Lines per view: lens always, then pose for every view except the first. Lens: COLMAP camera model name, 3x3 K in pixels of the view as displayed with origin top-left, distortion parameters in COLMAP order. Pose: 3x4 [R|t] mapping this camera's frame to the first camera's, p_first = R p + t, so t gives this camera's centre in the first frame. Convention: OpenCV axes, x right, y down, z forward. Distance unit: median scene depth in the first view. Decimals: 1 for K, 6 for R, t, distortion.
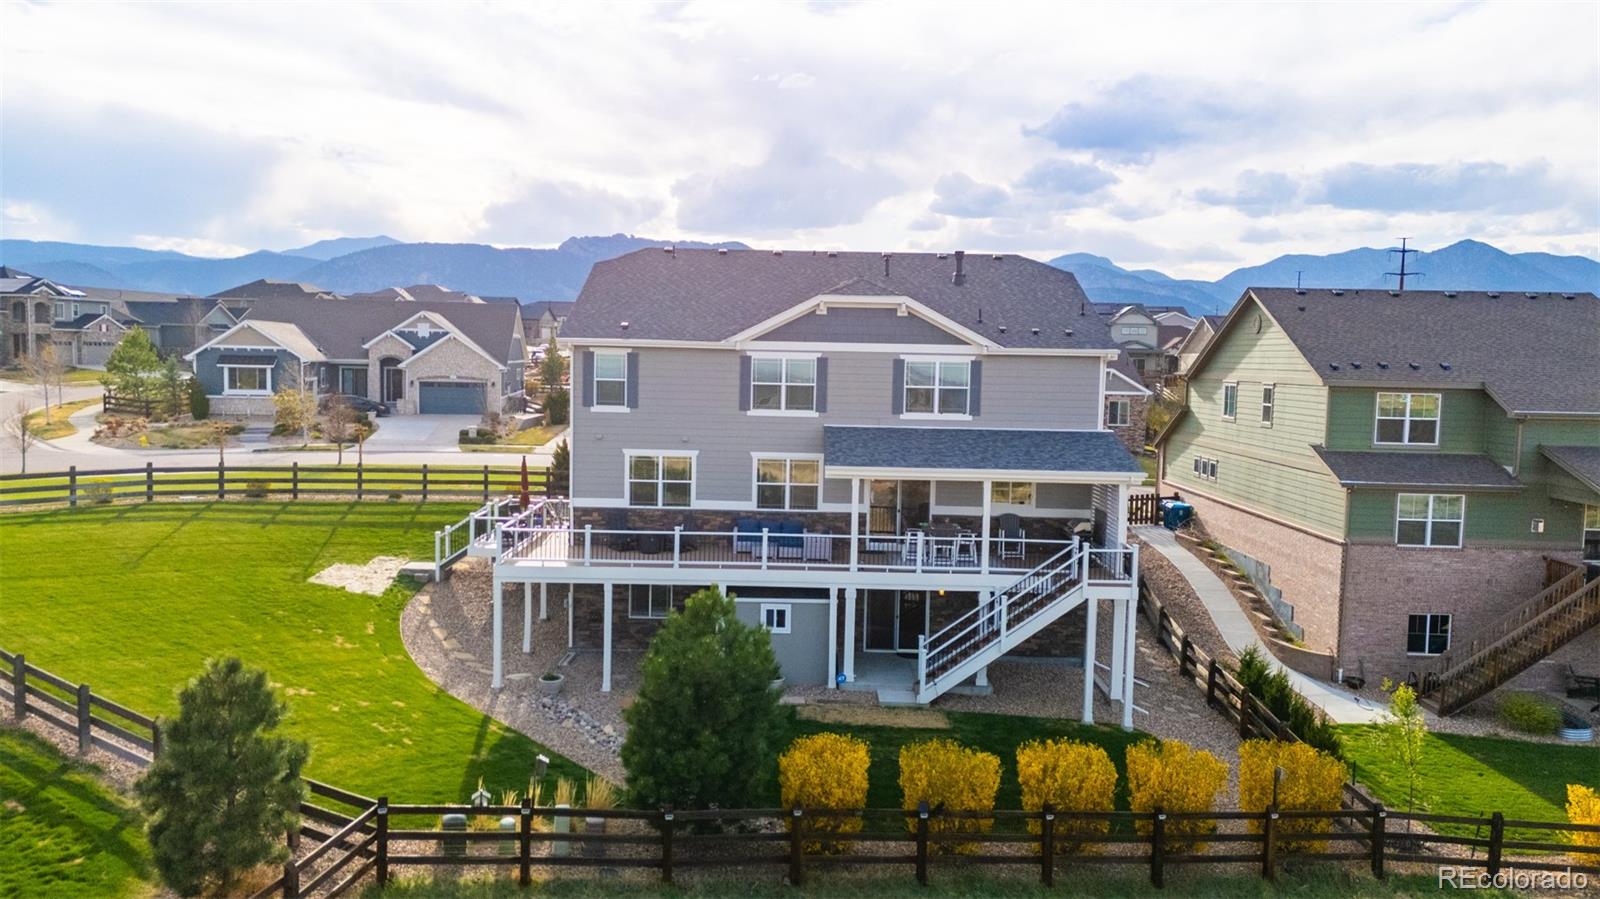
lens RADIAL K [[1175.7, 0, 803.2], [0, 1175.7, 431.7], [0, 0, 1]] dist [0.078609, -0.080863]
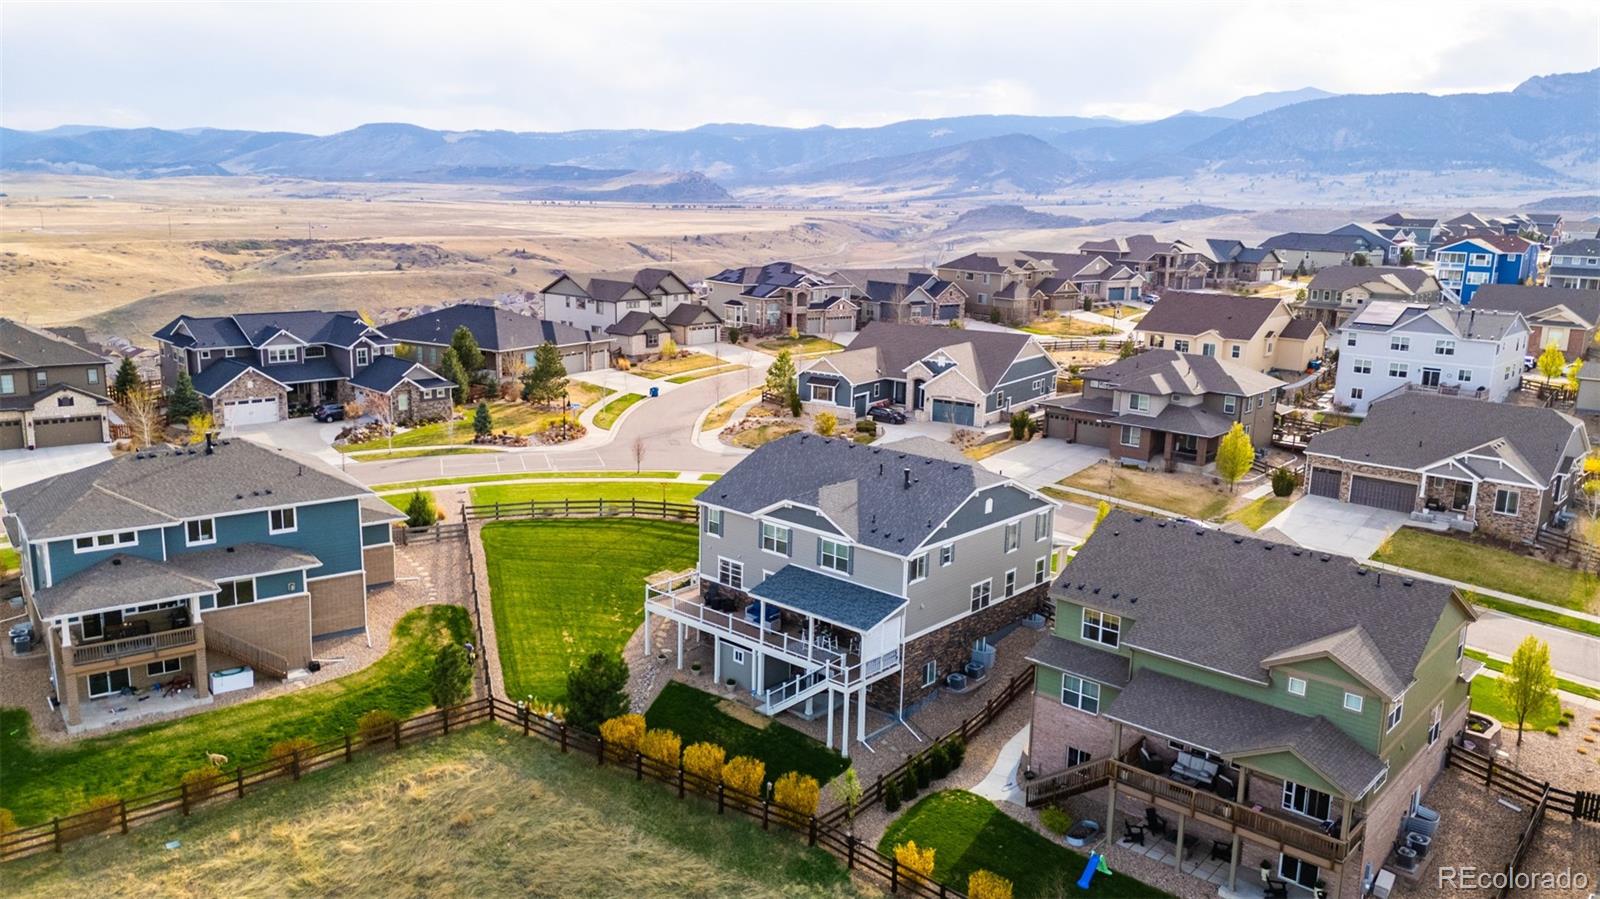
lens RADIAL K [[1175.7, 0, 803.2], [0, 1175.7, 431.7], [0, 0, 1]] dist [0.078609, -0.080863]
pose [[0.752915, 0.126335, -0.645879, 1.320240], [-0.054293, 0.989980, 0.130352, -0.497781], [0.655875, -0.063077, 0.752230, -0.456213]]
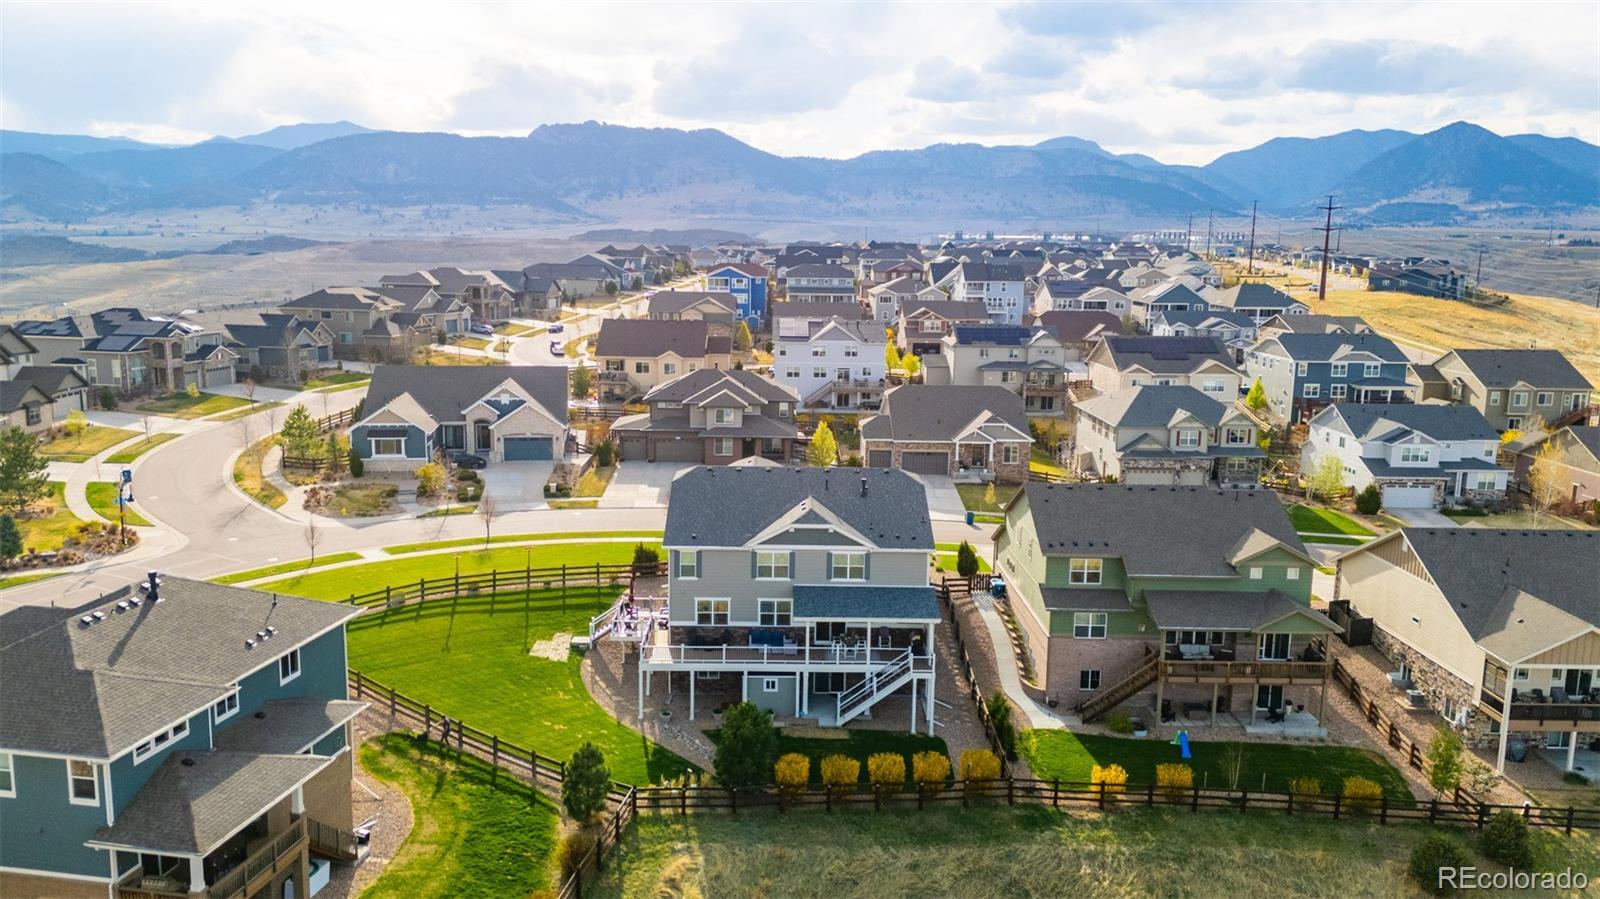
lens RADIAL K [[1175.7, 0, 803.2], [0, 1175.7, 431.7], [0, 0, 1]] dist [0.078609, -0.080863]
pose [[0.999830, -0.007940, 0.016660, 0.003406], [0.006462, 0.996191, 0.086956, -0.466010], [-0.017287, -0.086833, 0.996073, -1.047371]]
